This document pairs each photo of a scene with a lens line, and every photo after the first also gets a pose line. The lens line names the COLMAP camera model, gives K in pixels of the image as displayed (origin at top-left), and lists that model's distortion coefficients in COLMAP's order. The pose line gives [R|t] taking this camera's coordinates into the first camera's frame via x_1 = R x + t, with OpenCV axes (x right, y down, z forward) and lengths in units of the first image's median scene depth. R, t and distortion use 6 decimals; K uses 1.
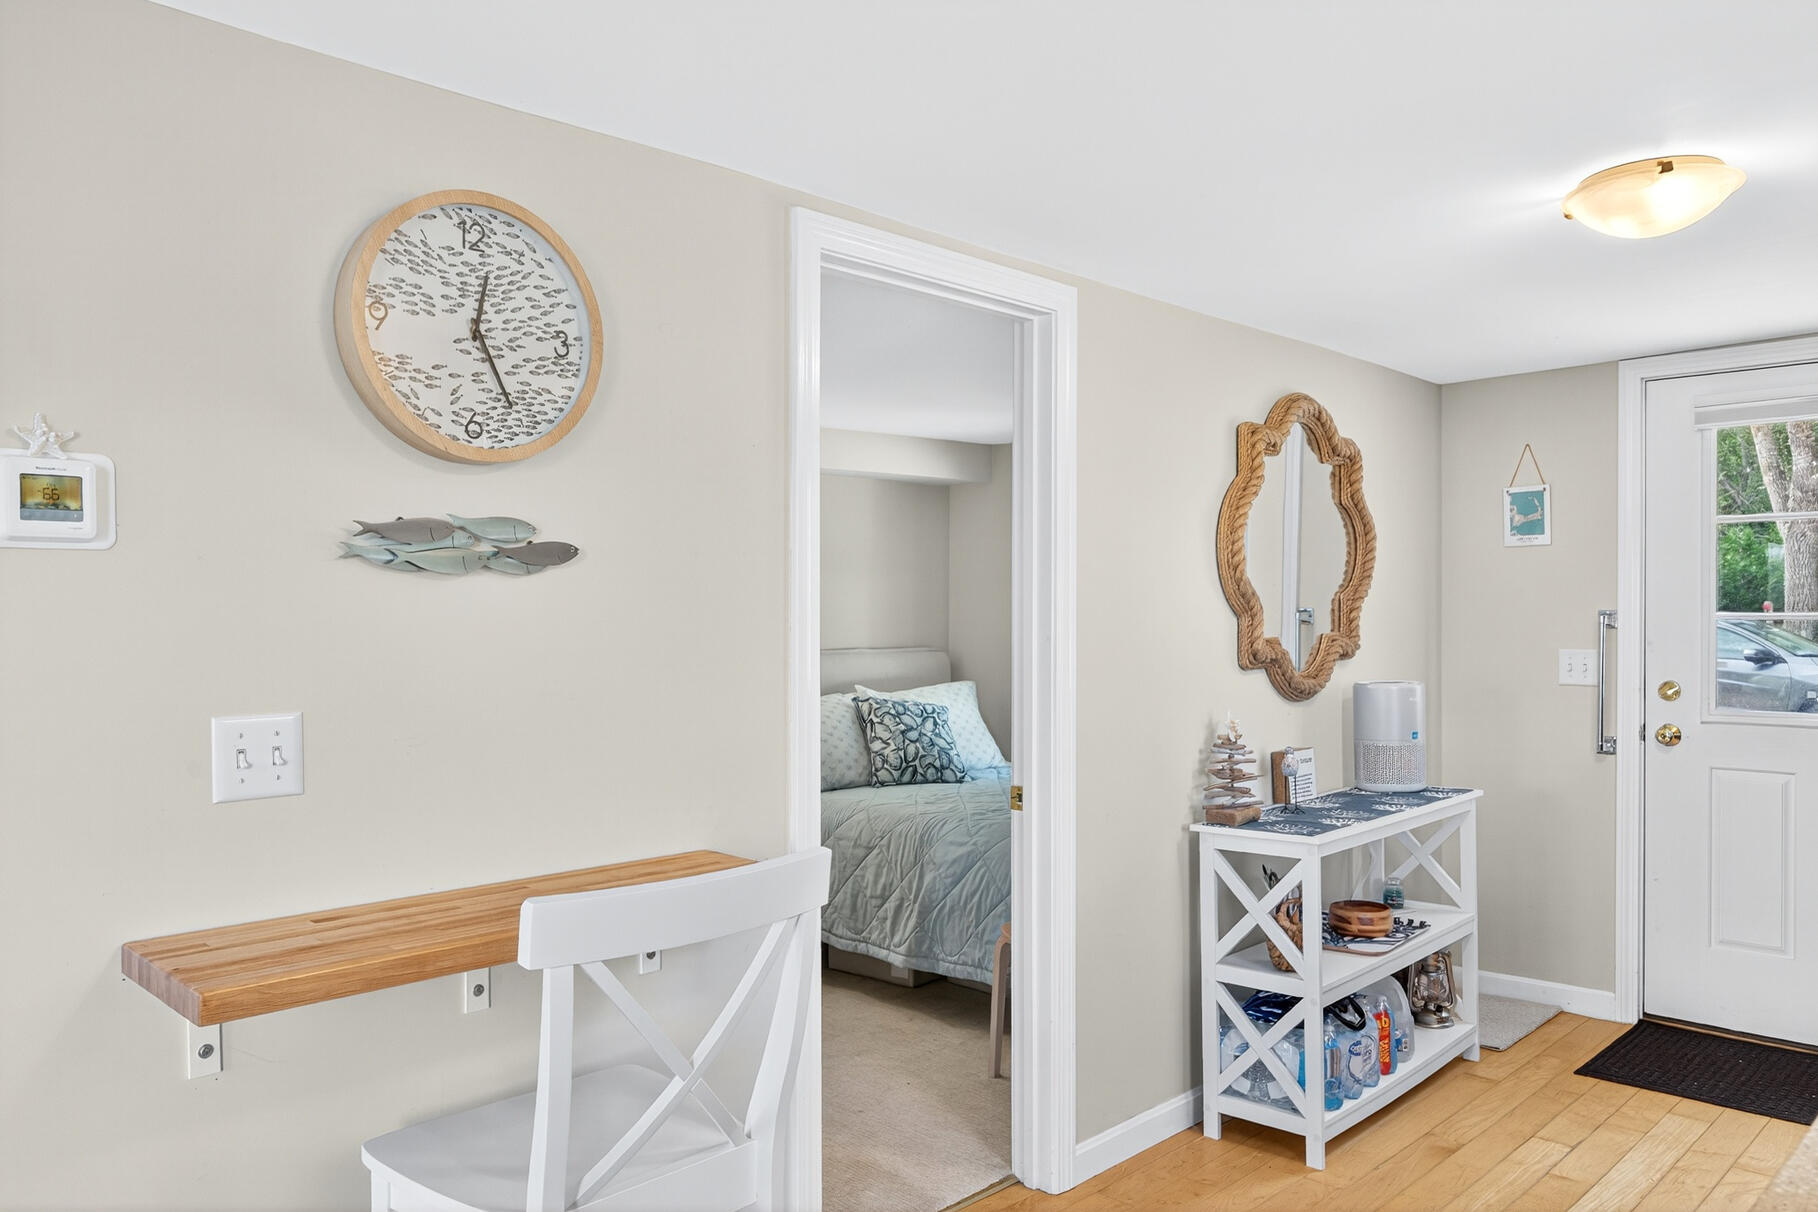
lens RADIAL K [[1296.2, 0, 909.0], [0, 1296.2, 606.0], [0, 0, 1]] dist [-0.030550, 0.050317]
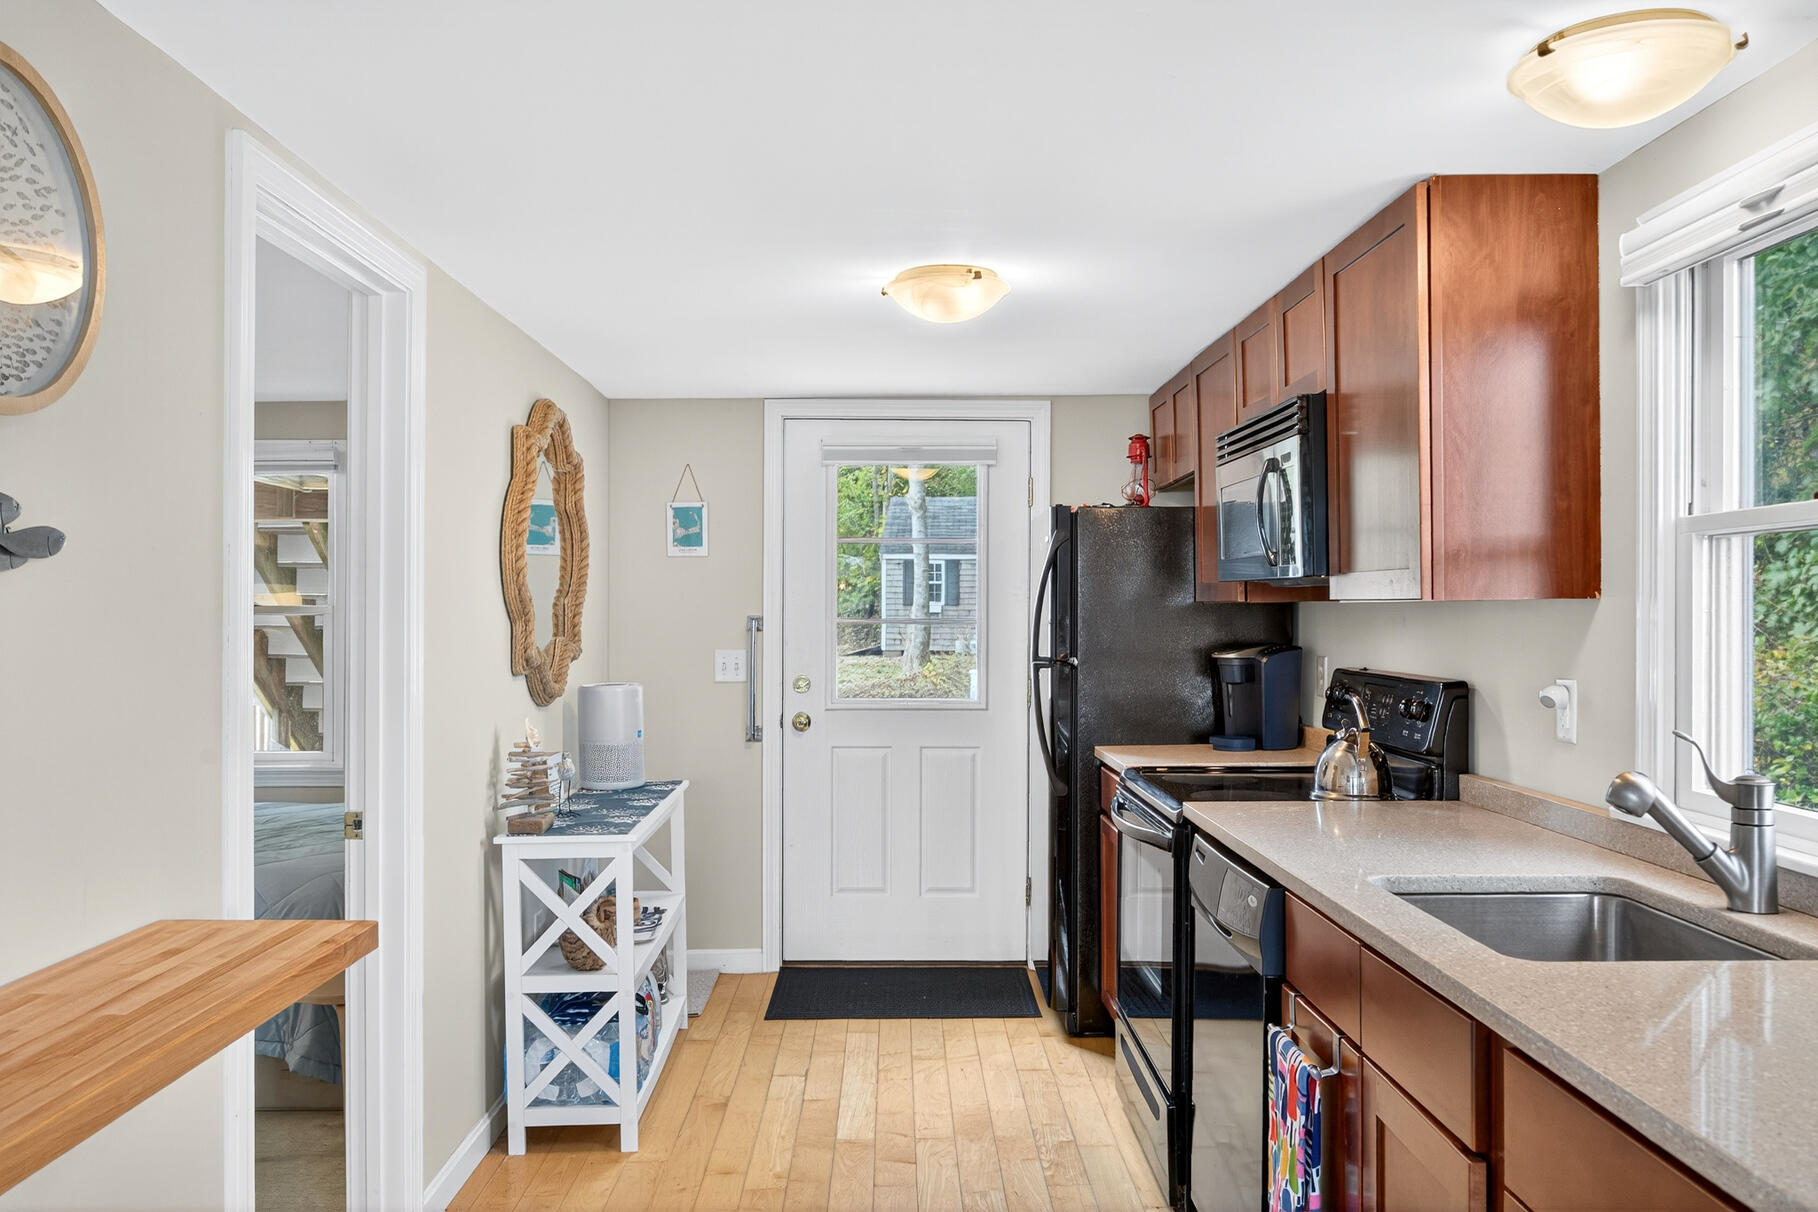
lens RADIAL K [[1383.5, 0, 909.0], [0, 1383.5, 606.0], [0, 0, 1]] dist [-0.007848, 0.005133]
pose [[0.701245, 0.008246, 0.712873, -0.310652], [-0.008815, 0.999957, -0.002896, -0.003771], [-0.712866, -0.004253, 0.701288, 0.055587]]
